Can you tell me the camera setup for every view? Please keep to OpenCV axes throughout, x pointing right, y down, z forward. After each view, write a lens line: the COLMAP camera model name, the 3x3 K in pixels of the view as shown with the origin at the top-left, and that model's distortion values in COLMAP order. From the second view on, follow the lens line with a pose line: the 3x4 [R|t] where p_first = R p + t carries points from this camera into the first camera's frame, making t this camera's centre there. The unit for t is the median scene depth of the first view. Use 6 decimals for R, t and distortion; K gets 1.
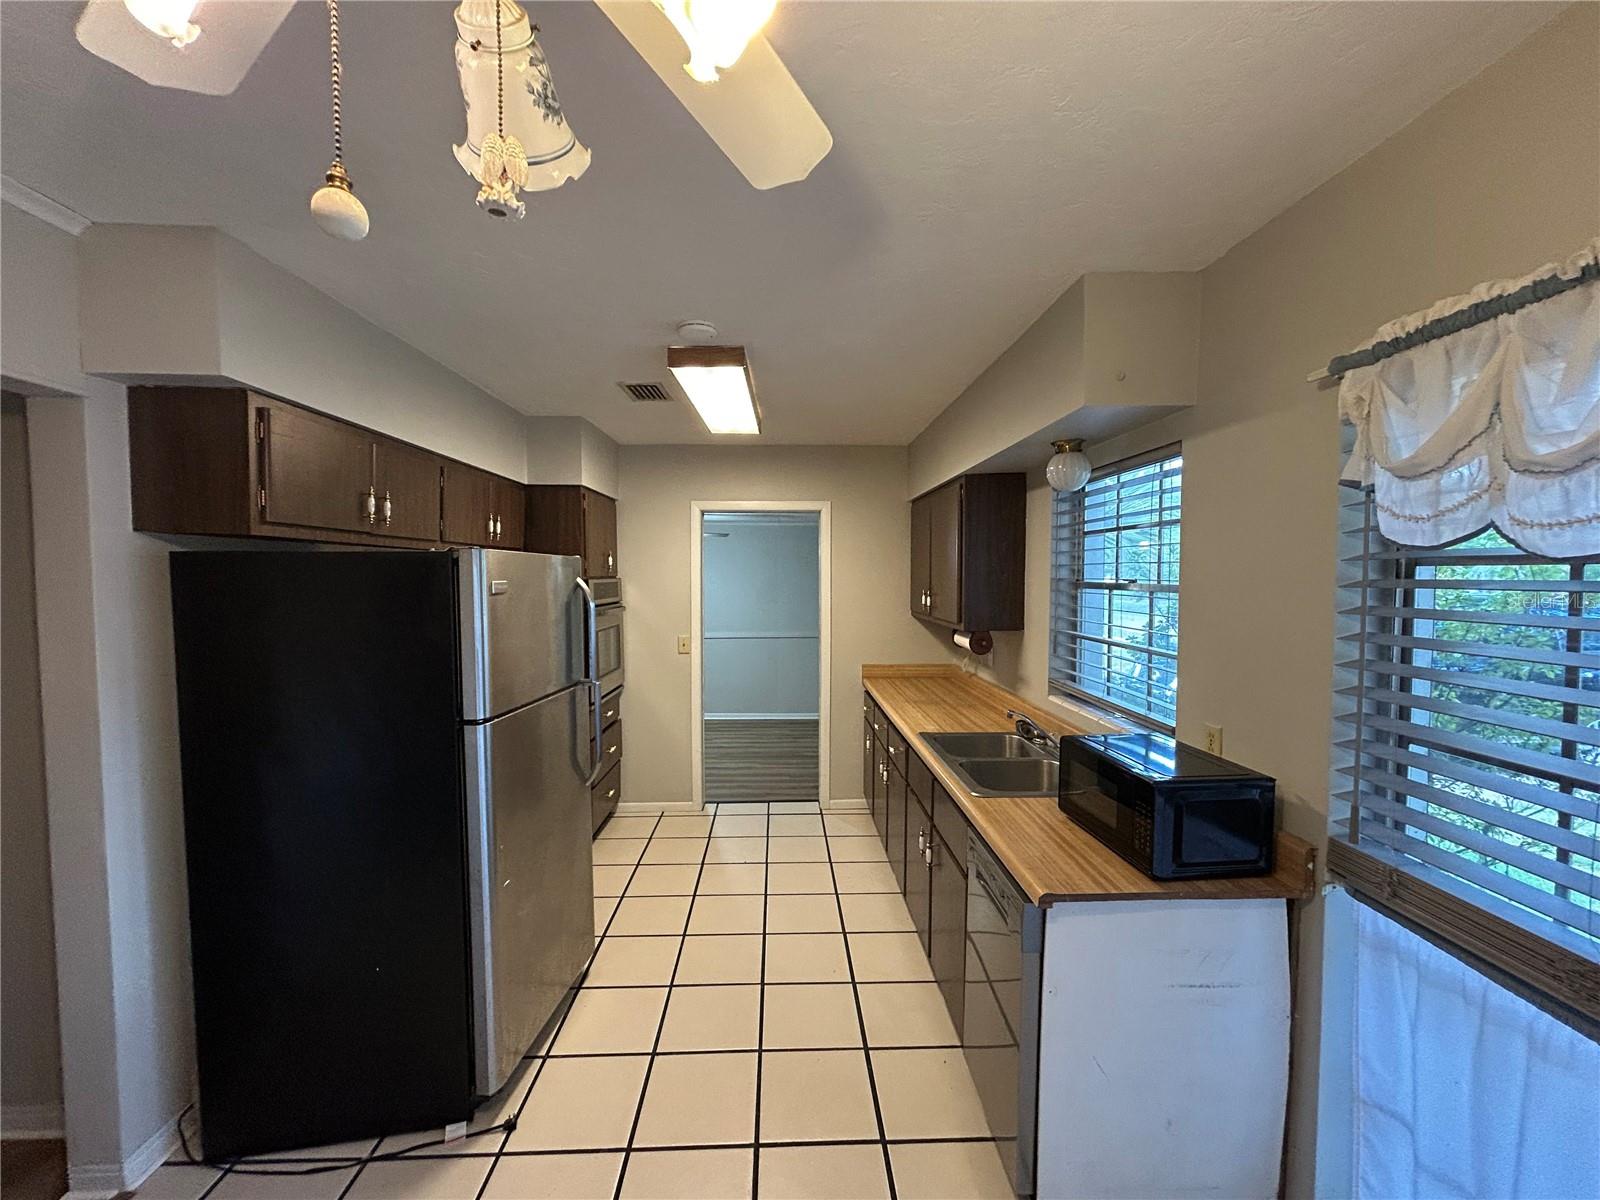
lens RADIAL K [[639.4, 0, 799.9], [0, 639.4, 602.0], [0, 0, 1]] dist [-0.001169, -0.000587]
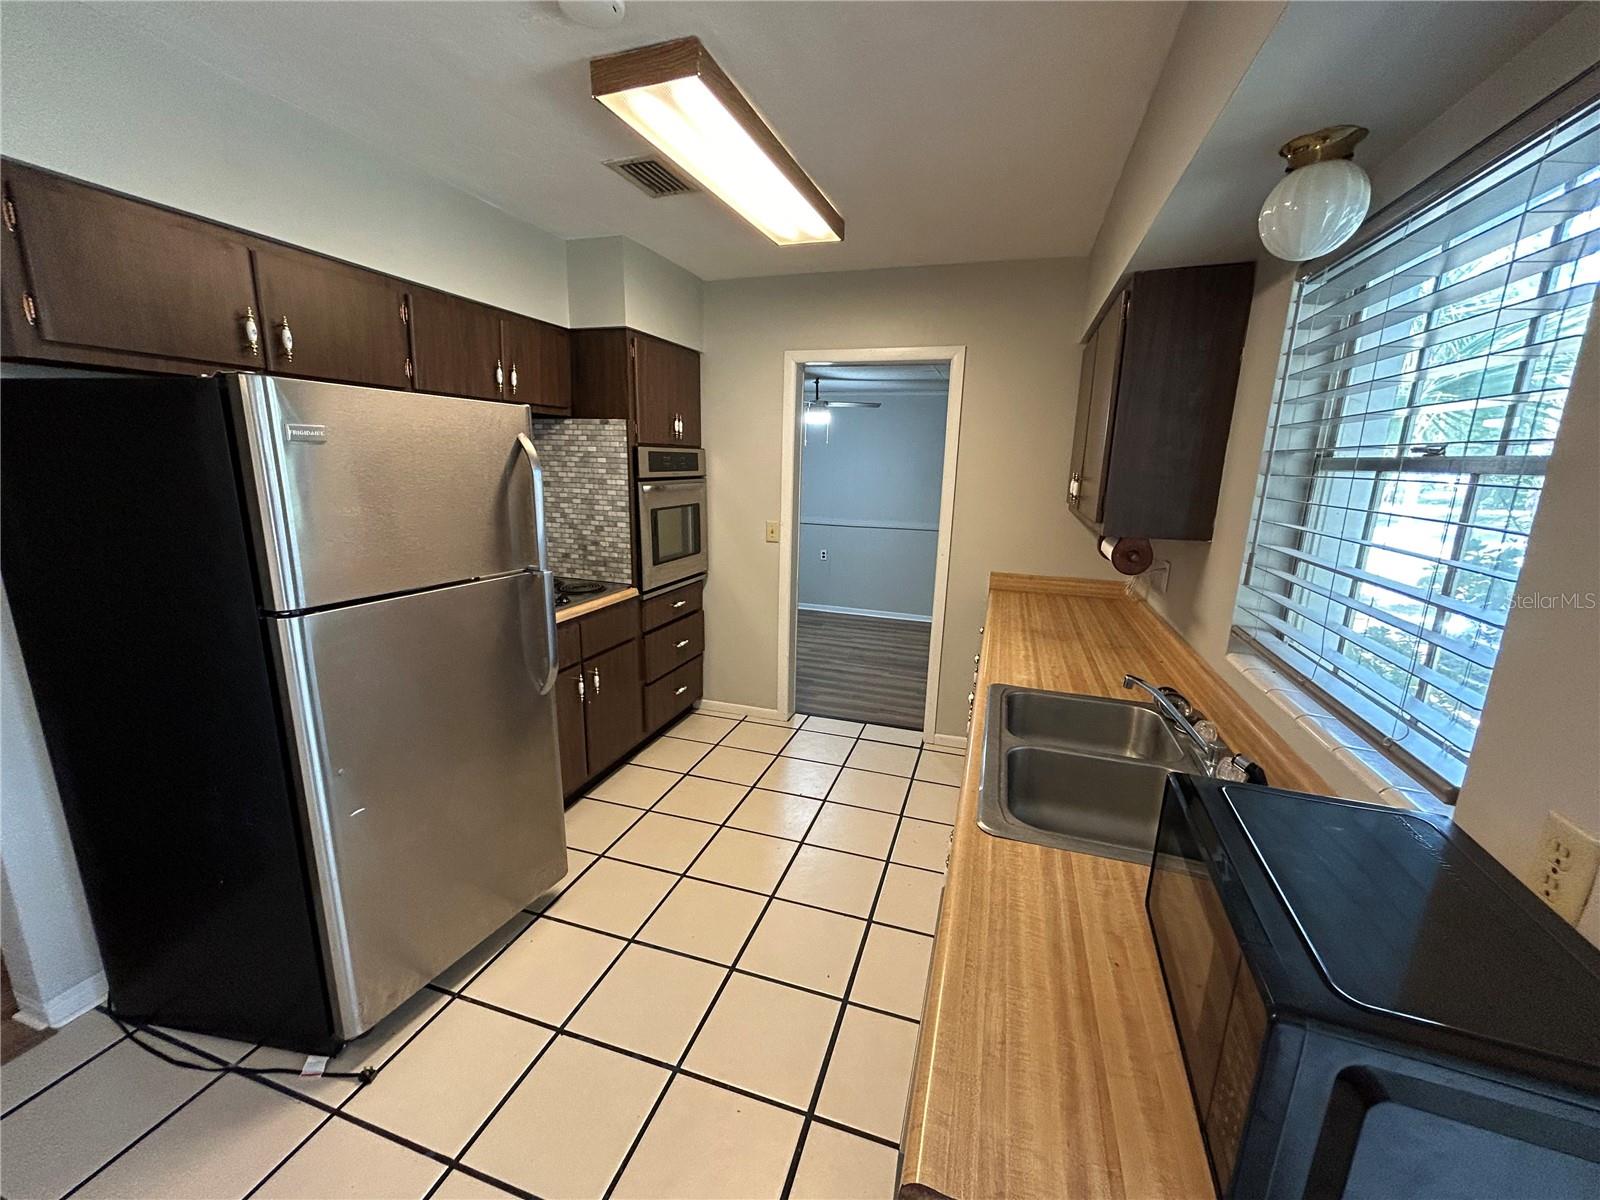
lens RADIAL K [[639.4, 0, 800.0], [0, 639.4, 601.5], [0, 0, 1]] dist [-0.001169, -0.000587]
pose [[0.940740, 0.096049, -0.325244, 0.181652], [-0.038668, 0.983180, 0.178501, 0.008087], [0.336918, -0.155347, 0.928630, 0.288392]]
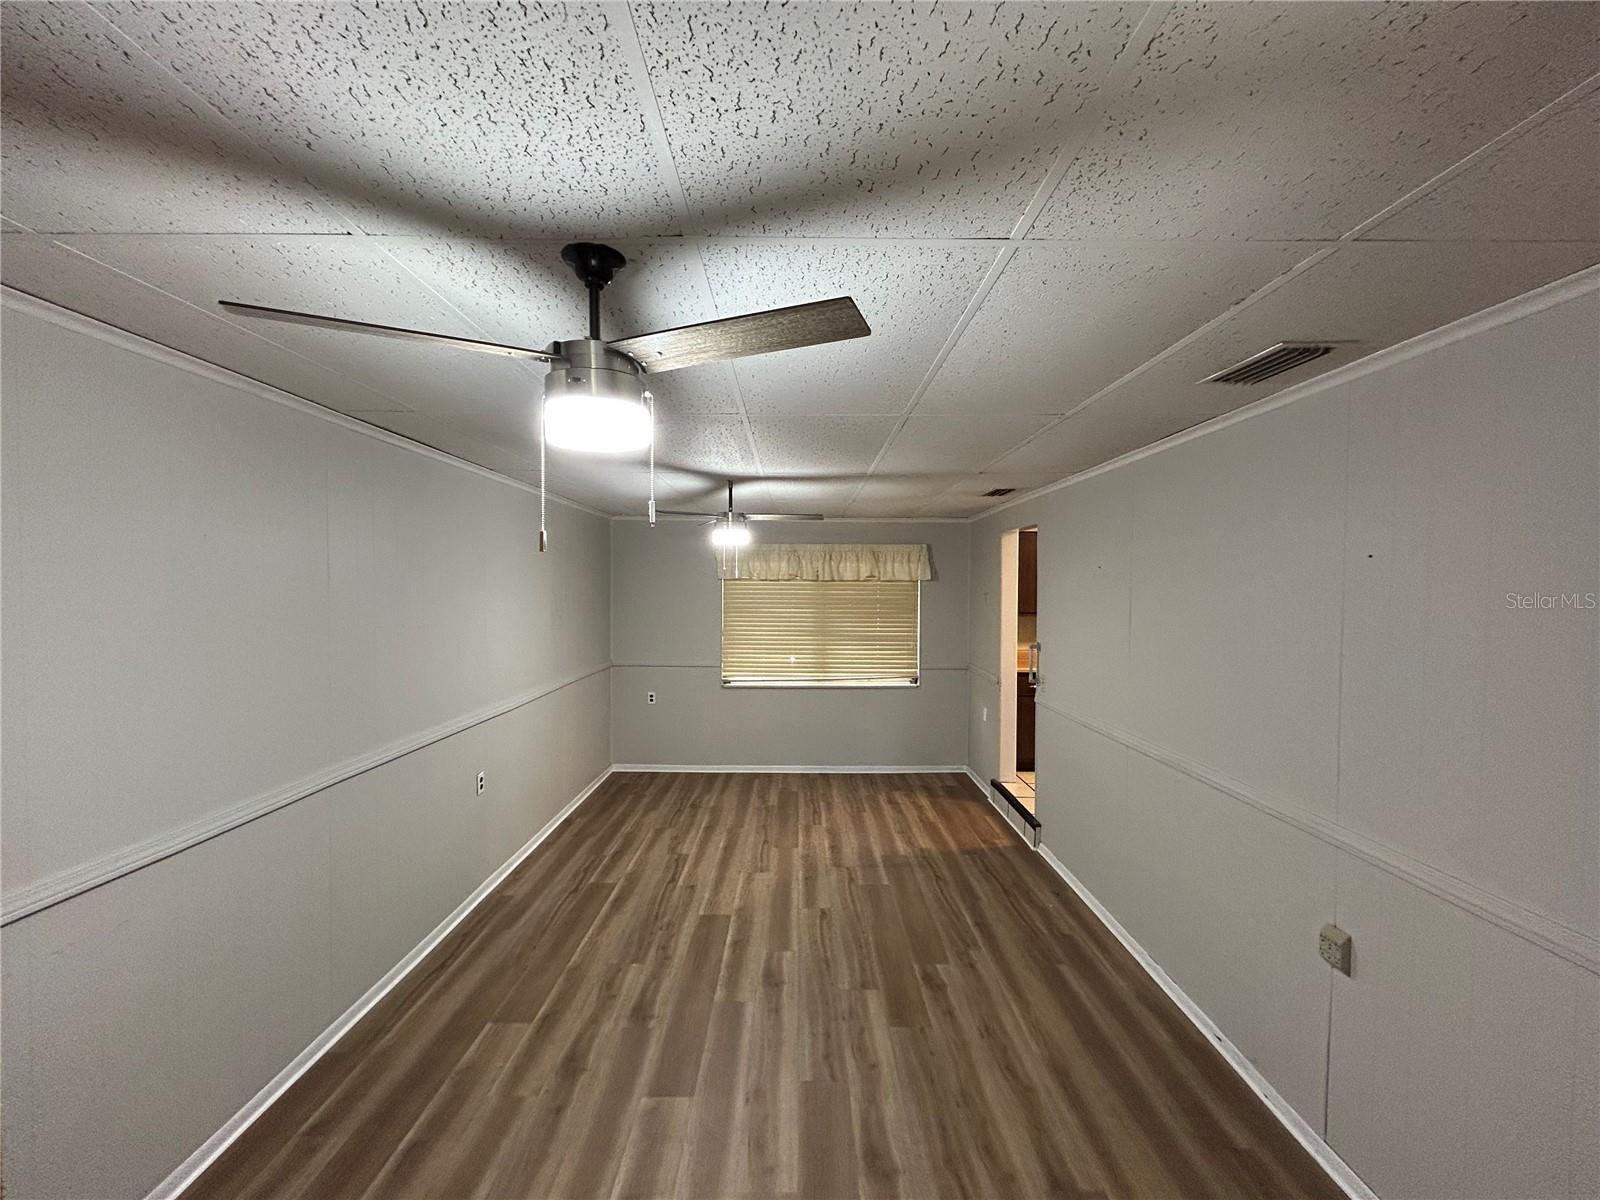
lens RADIAL K [[639.4, 0, 797.1], [0, 639.4, 609.0], [0, 0, 1]] dist [-0.001169, -0.000587]
pose [[0.034335, -0.035574, 0.998777, -1.466934], [0.037852, 0.998696, 0.034270, -0.066182], [-0.998693, 0.036629, 0.035636, 1.754375]]
